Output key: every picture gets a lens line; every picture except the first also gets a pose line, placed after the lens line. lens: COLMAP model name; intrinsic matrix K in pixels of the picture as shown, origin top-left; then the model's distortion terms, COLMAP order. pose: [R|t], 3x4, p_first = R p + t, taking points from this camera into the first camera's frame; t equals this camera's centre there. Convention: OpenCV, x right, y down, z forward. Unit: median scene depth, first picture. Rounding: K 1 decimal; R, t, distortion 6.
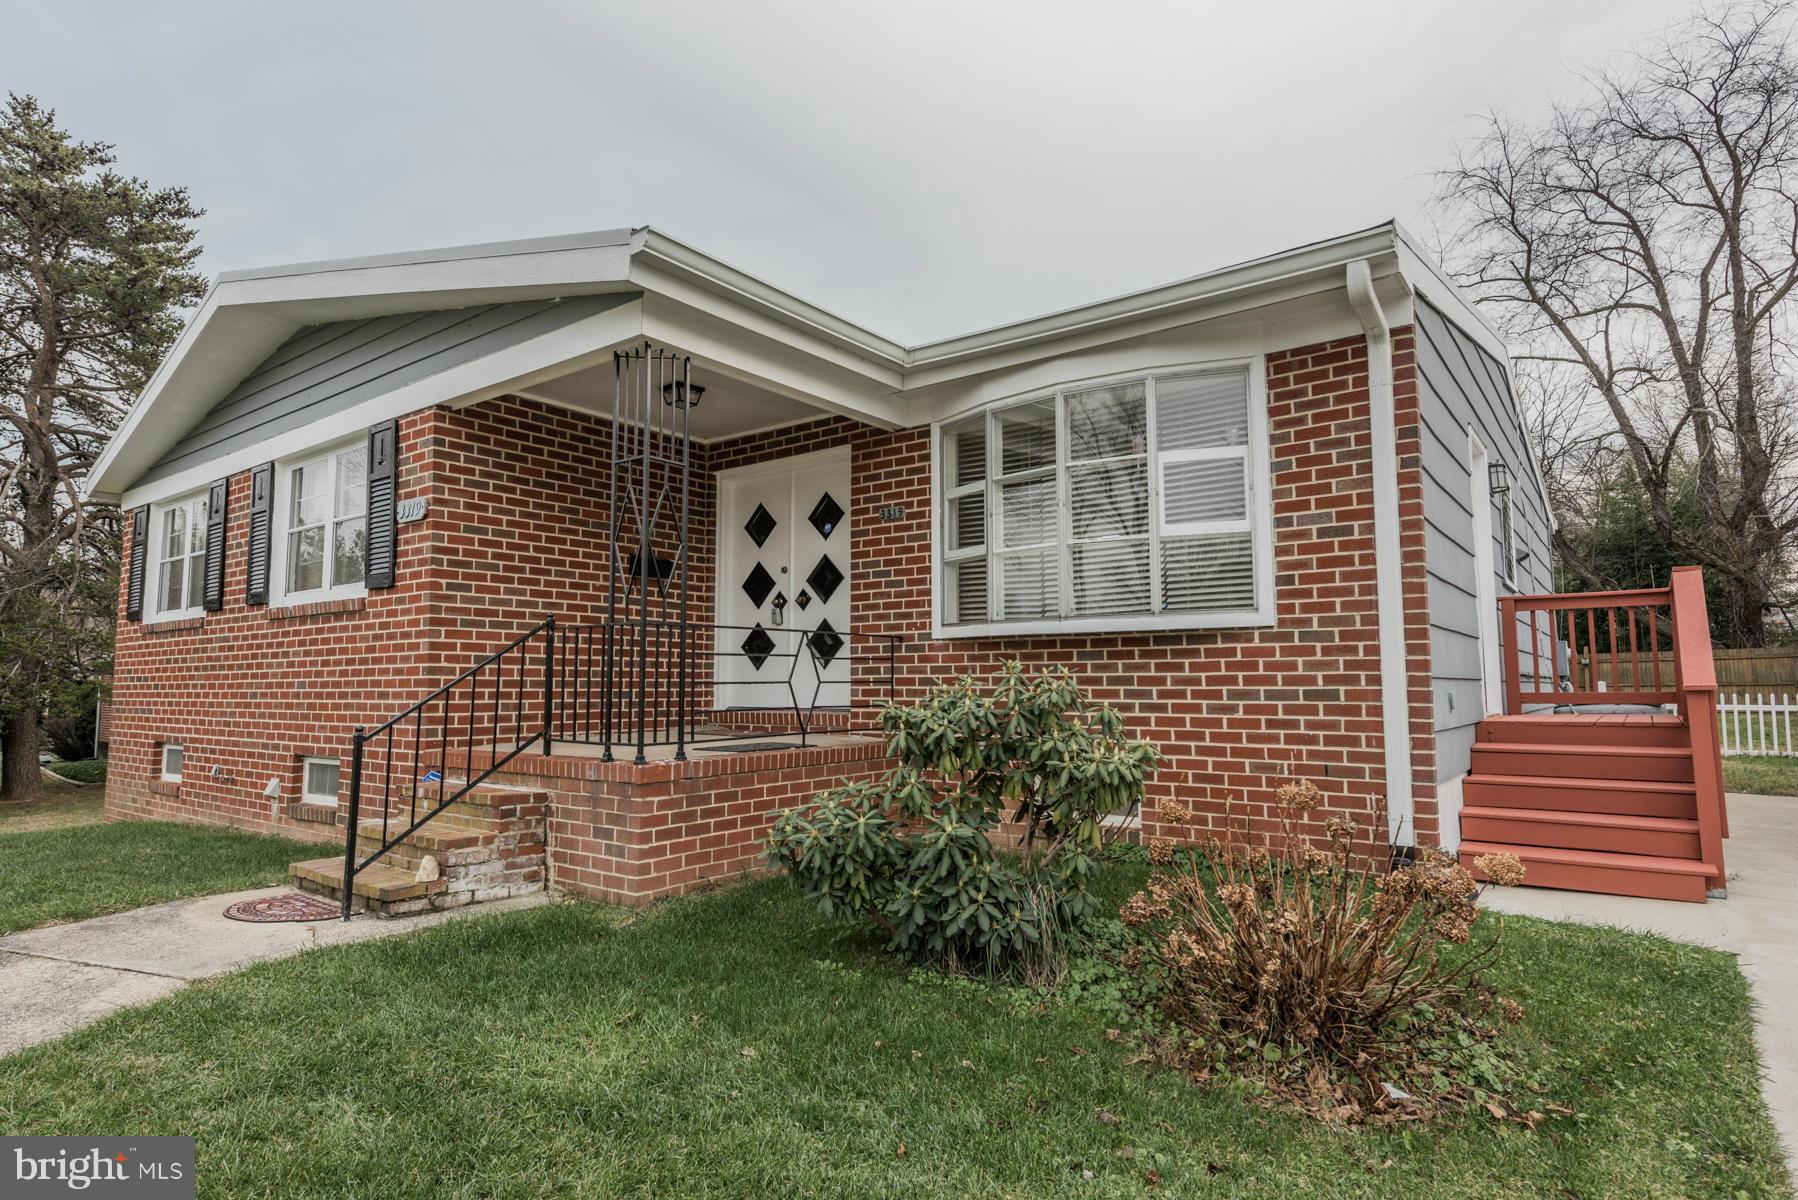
lens RADIAL K [[974.4, 0, 897.5], [0, 974.4, 601.6], [0, 0, 1]] dist [0.027164, -0.000230]
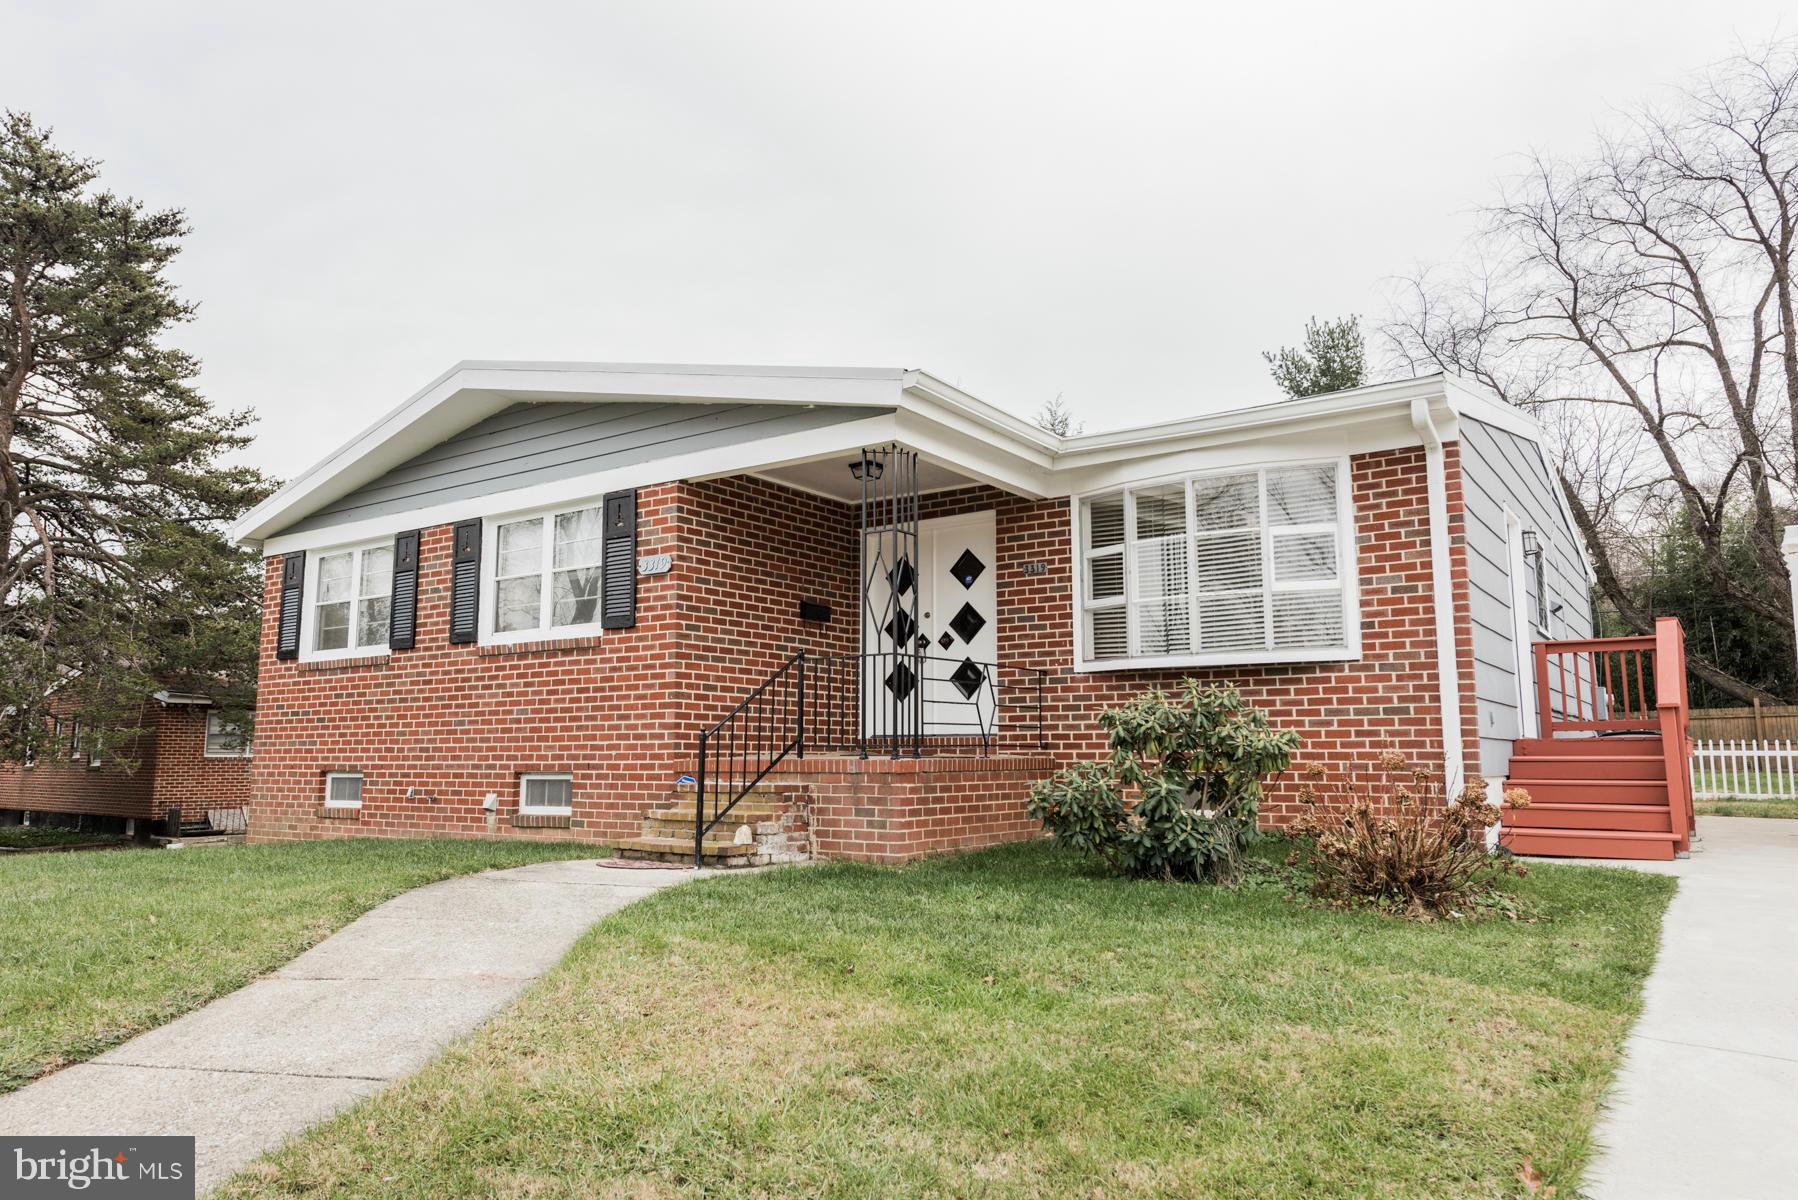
lens RADIAL K [[1187.2, 0, 896.6], [0, 1187.2, 601.9], [0, 0, 1]] dist [0.040100, -0.003907]
pose [[0.999109, 0.006909, 0.041644, -0.240370], [-0.005027, 0.998968, -0.045131, 0.017555], [-0.041913, 0.044882, 0.998113, -0.459455]]
